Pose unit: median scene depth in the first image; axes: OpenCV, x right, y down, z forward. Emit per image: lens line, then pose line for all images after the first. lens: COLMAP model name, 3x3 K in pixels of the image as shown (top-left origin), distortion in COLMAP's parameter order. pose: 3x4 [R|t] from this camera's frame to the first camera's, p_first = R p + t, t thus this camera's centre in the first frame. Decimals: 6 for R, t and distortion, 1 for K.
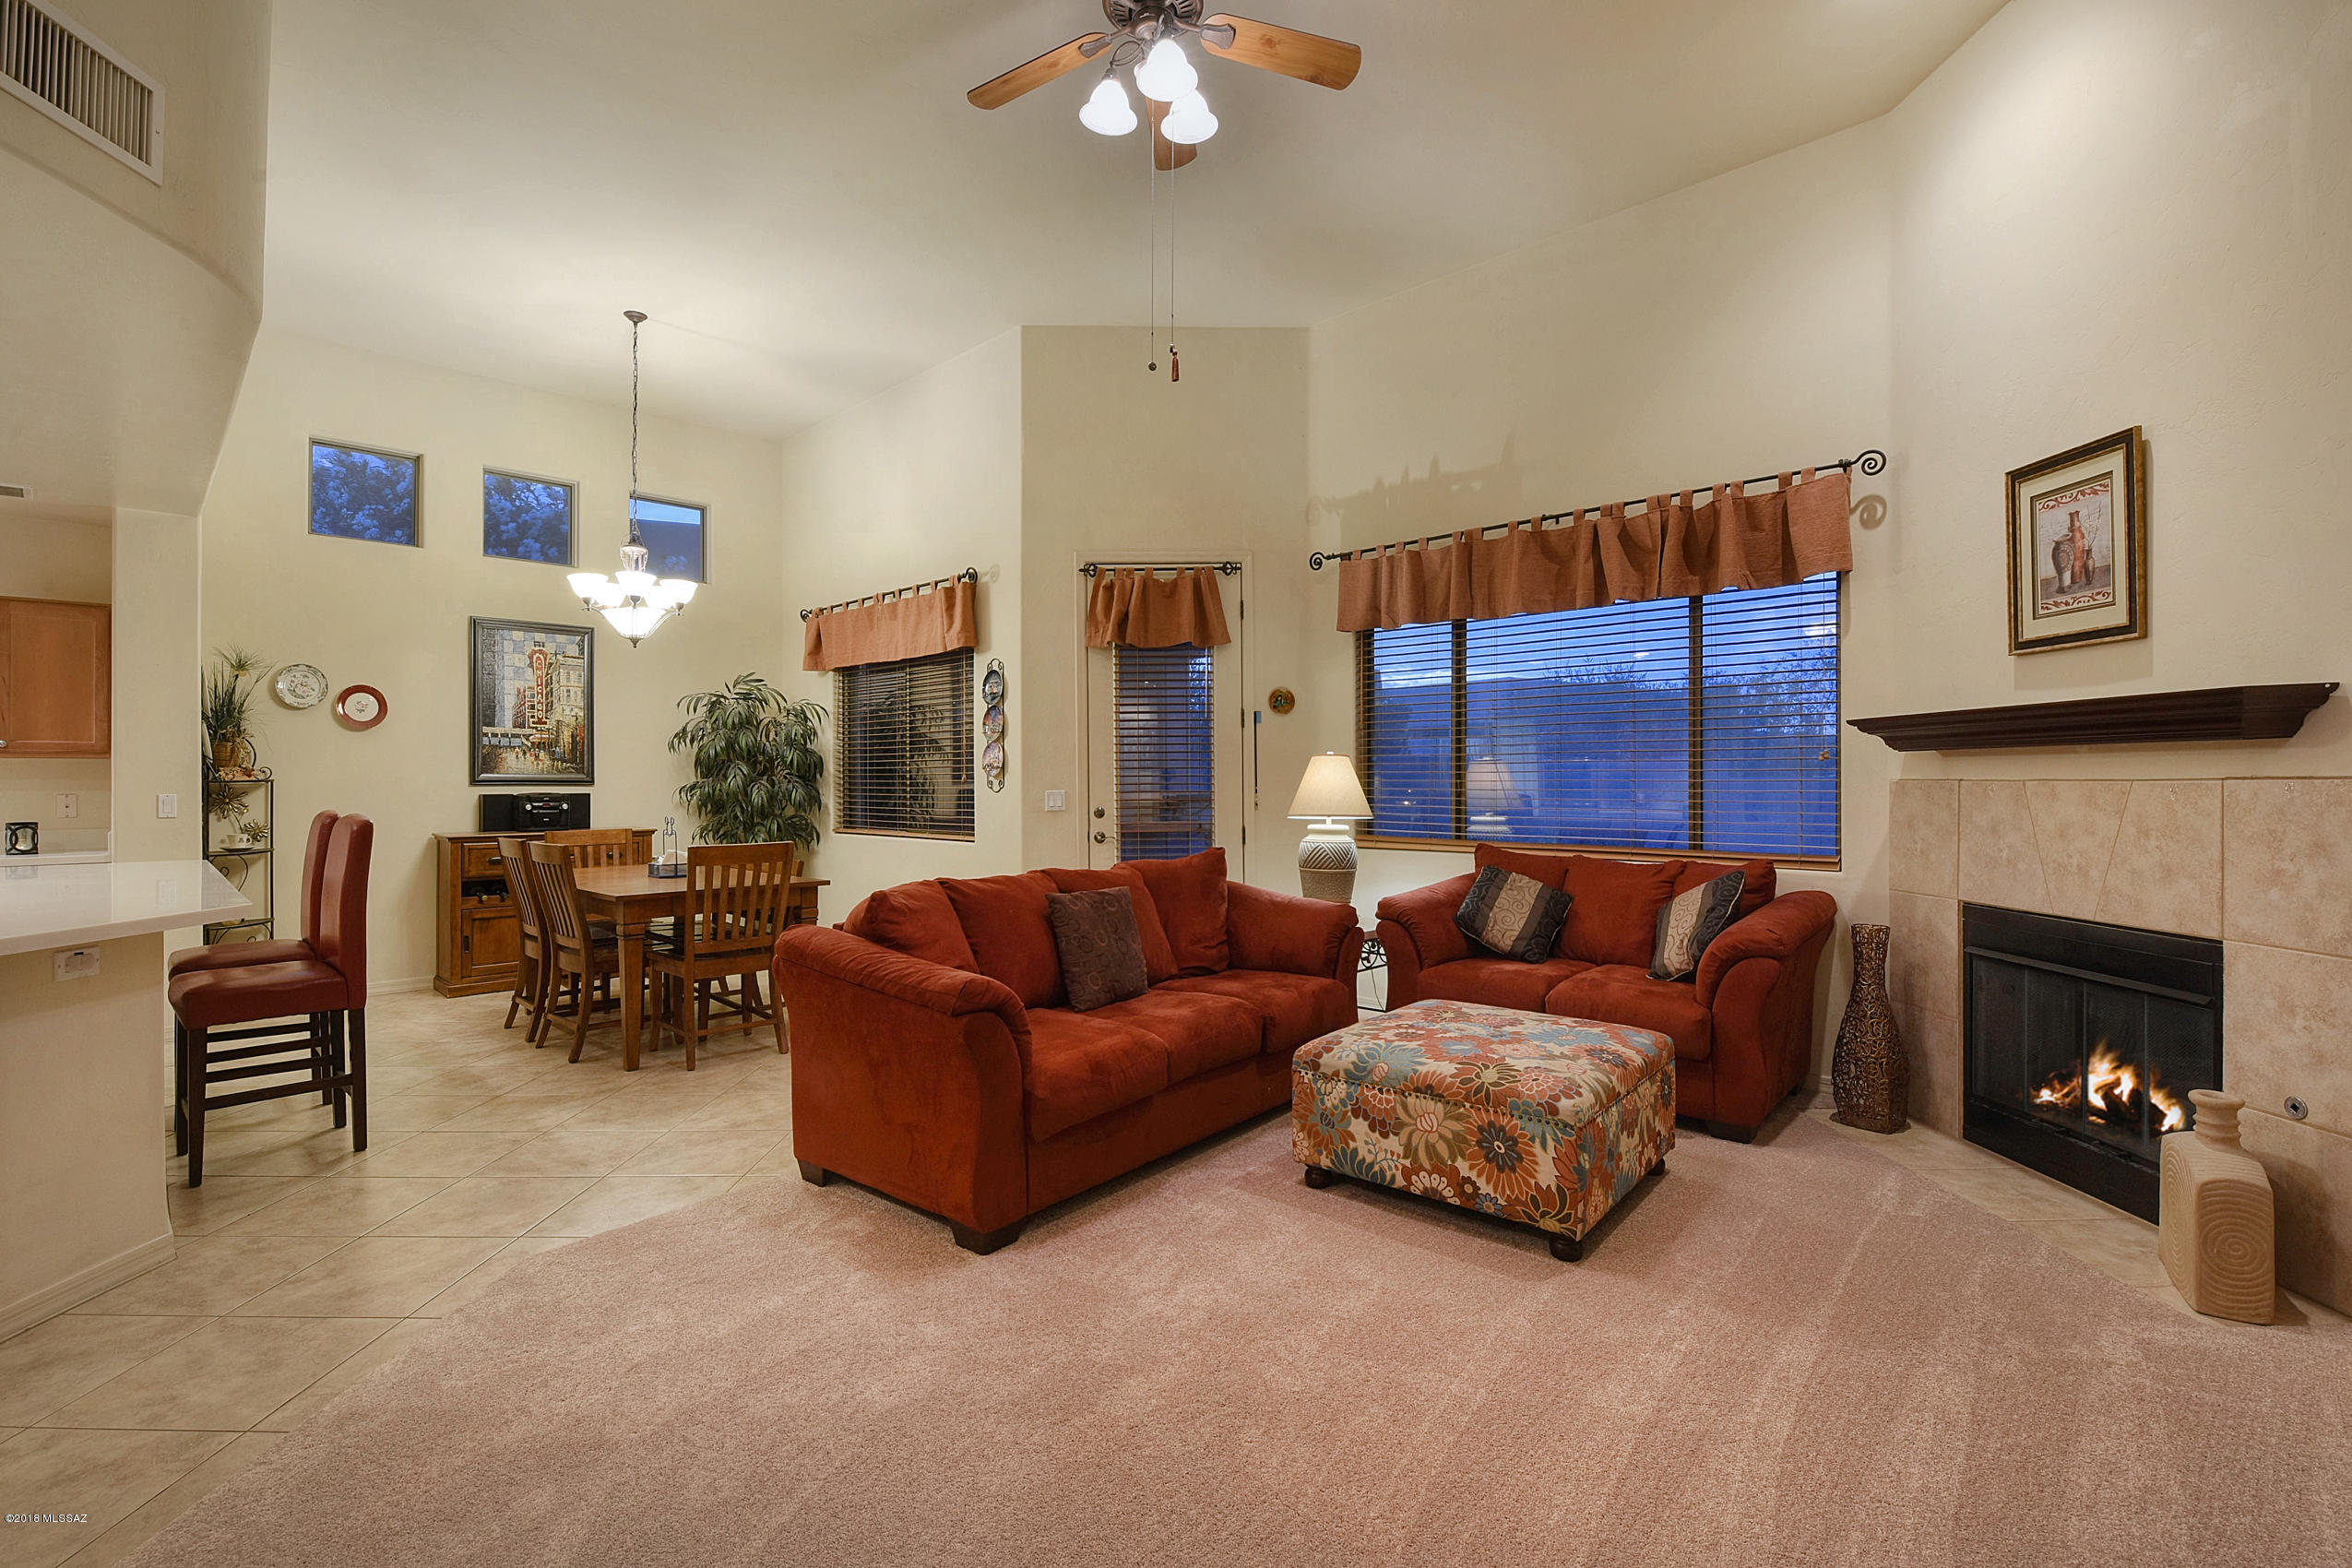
lens RADIAL K [[1069.8, 0, 1218.9], [0, 1069.8, 770.4], [0, 0, 1]] dist [0.000683, -0.014226]
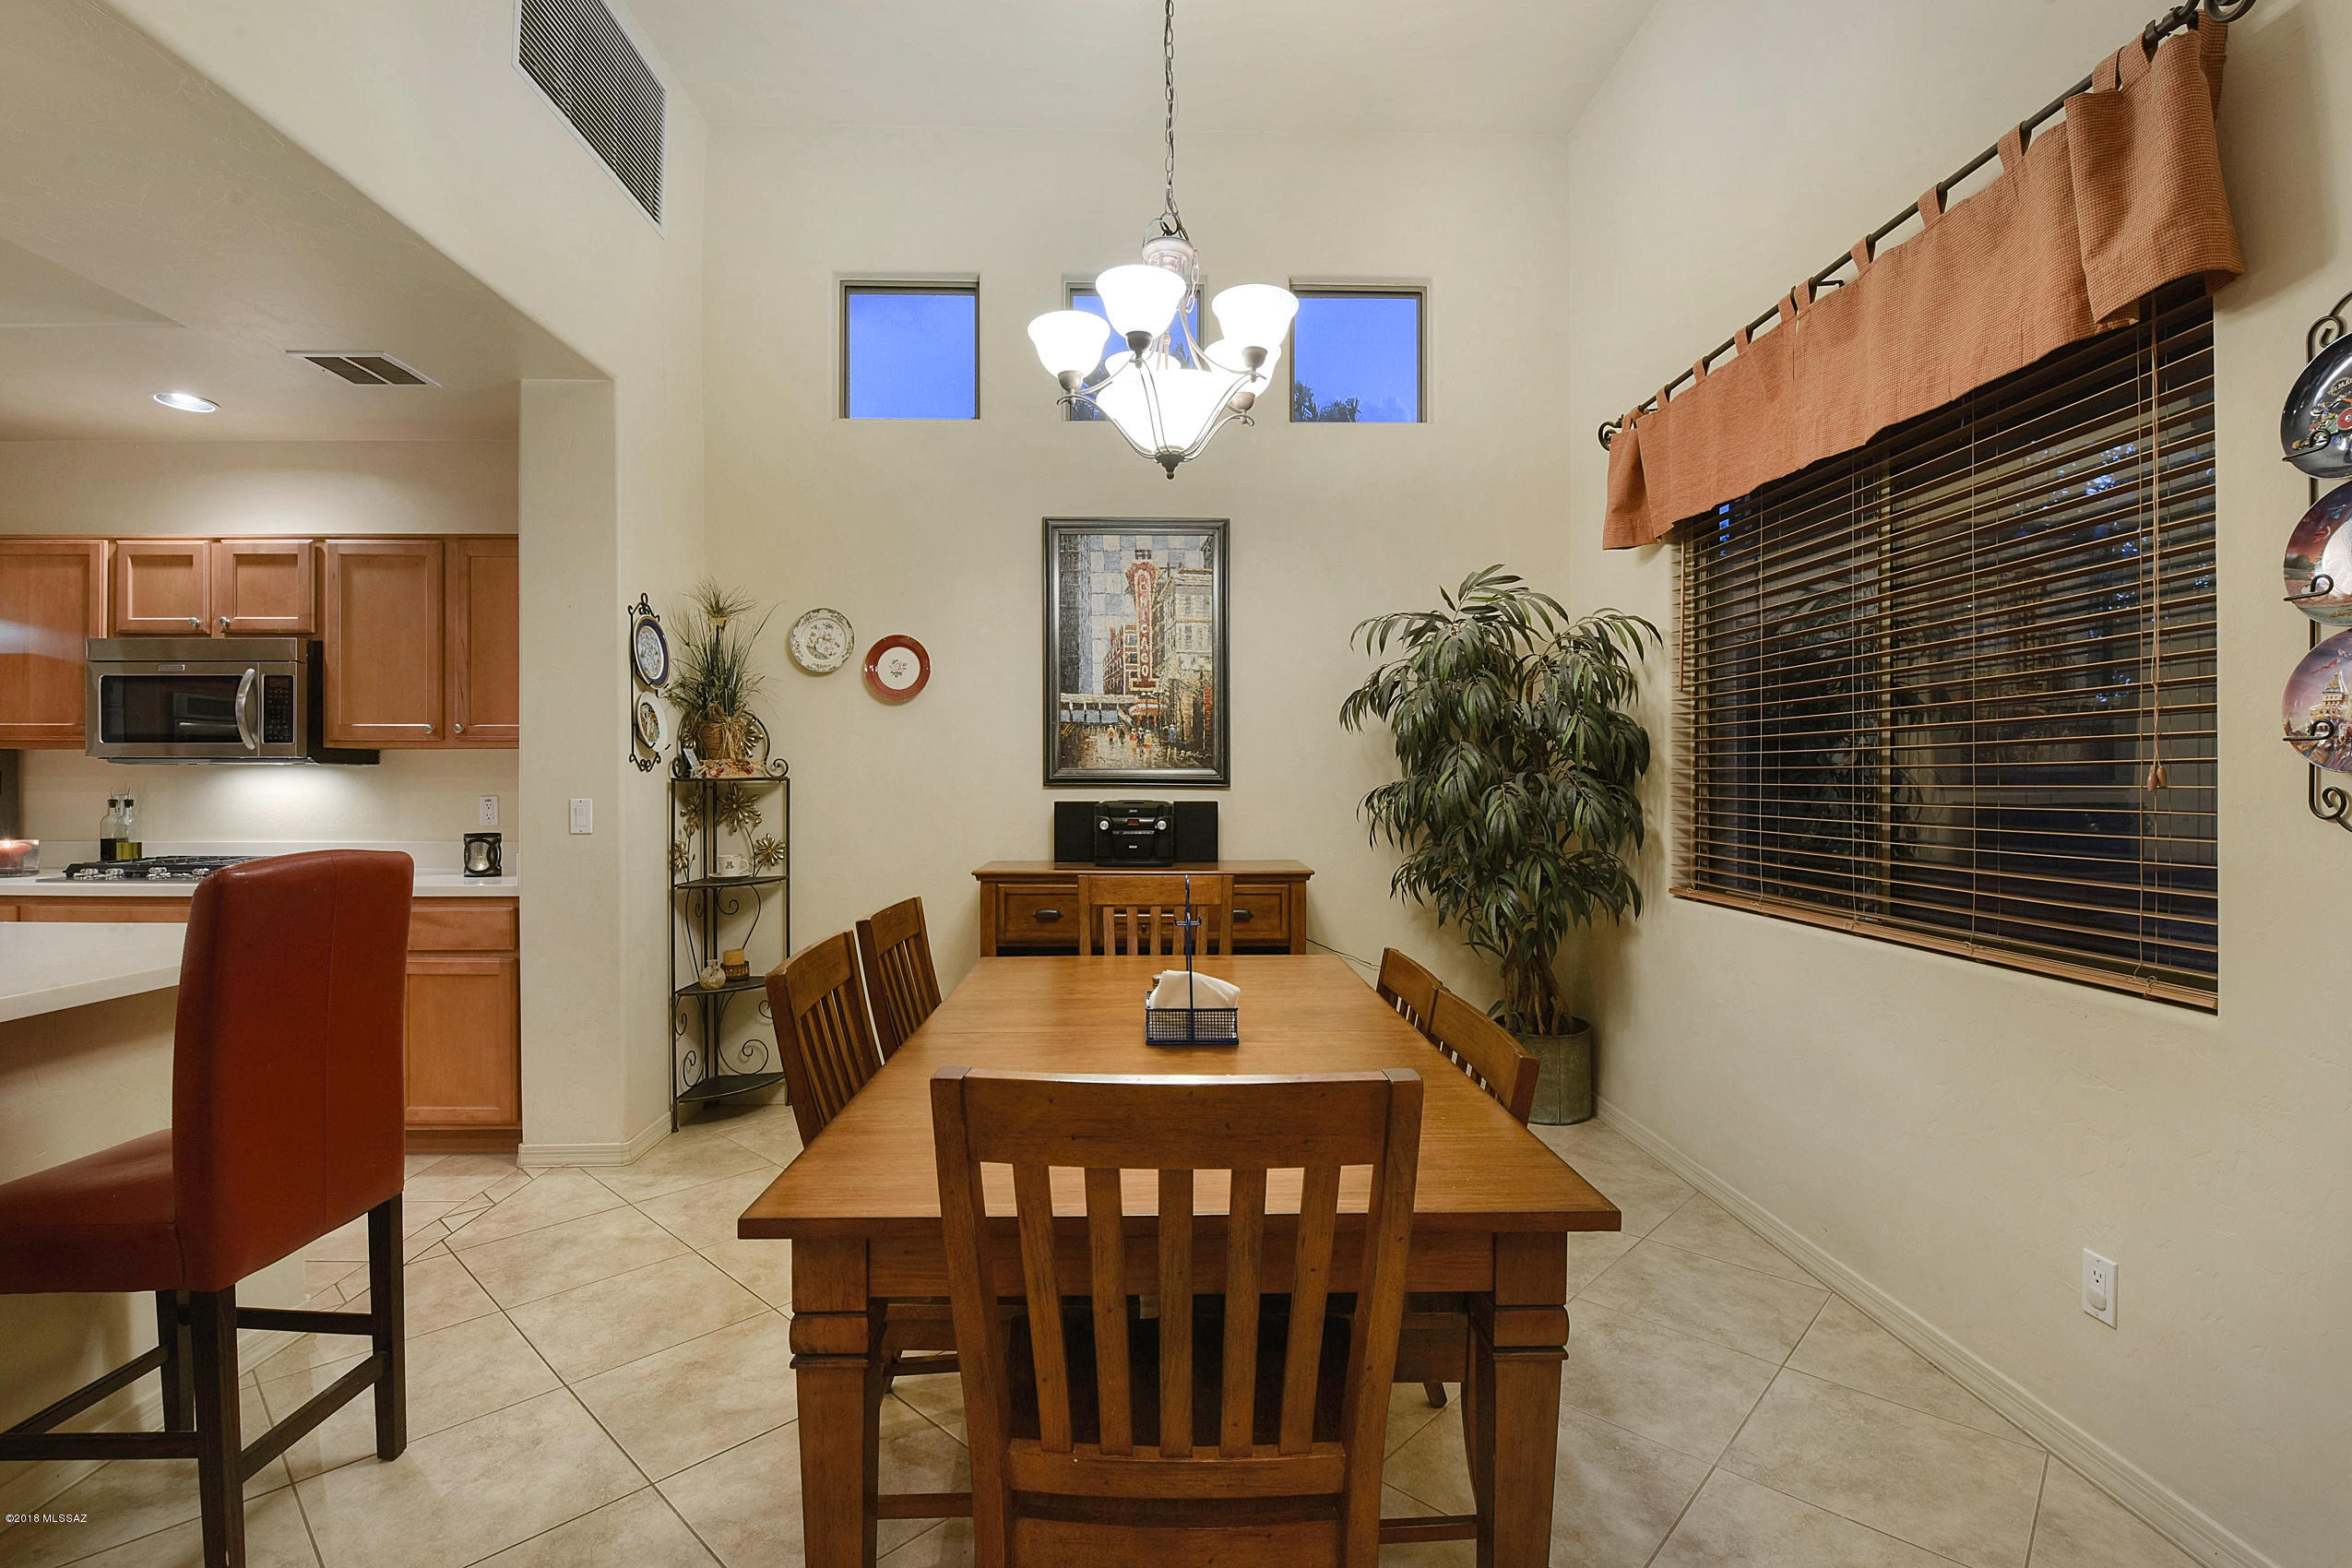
lens RADIAL K [[1042.6, 0, 1084.0], [0, 1042.6, 786.1], [0, 0, 1]] dist [0.000993, -0.007507]
pose [[0.642488, 0.008913, -0.766244, -0.292822], [0.003445, 0.999889, 0.014519, 0.006121], [0.766288, -0.011968, 0.642386, 0.846861]]
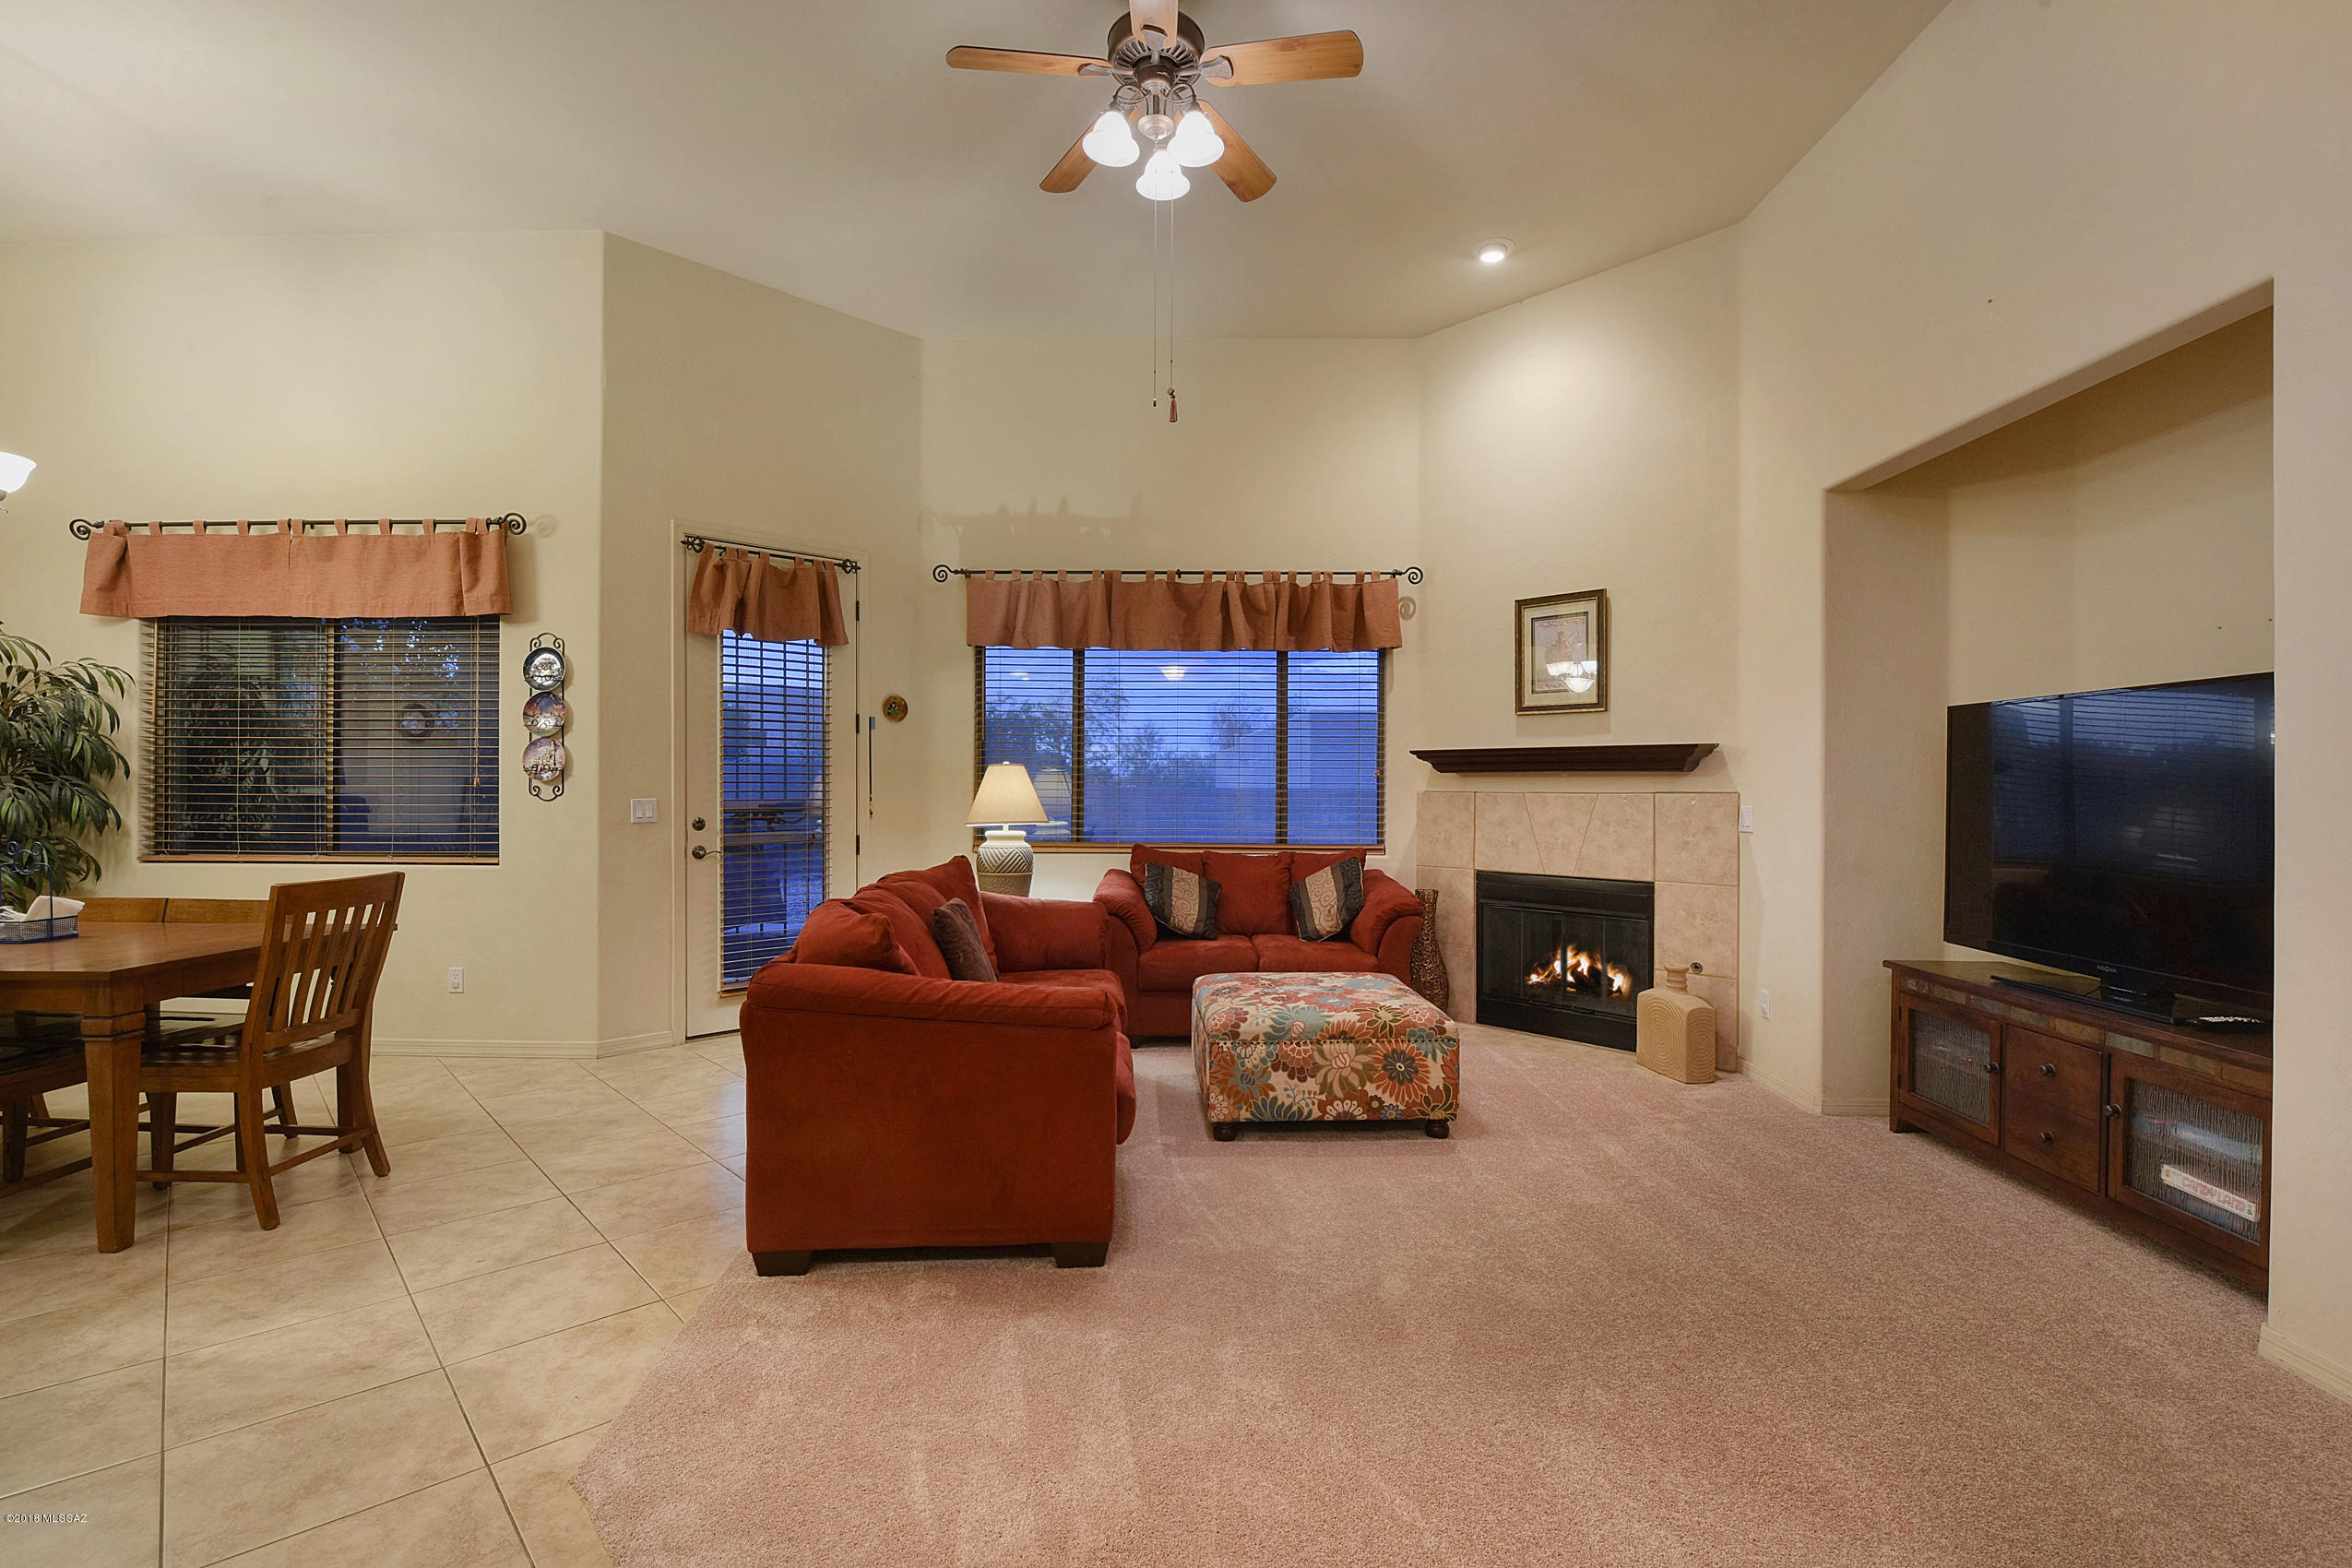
lens RADIAL K [[1024.0, 0, 1192.8], [0, 1024.0, 782.4], [0, 0, 1]] dist [0.001592, -0.008979]
pose [[0.733352, 0.010140, 0.679773, -0.501428], [-0.013001, 0.999915, -0.000890, 0.001309], [-0.679724, -0.008184, 0.733422, 0.152032]]
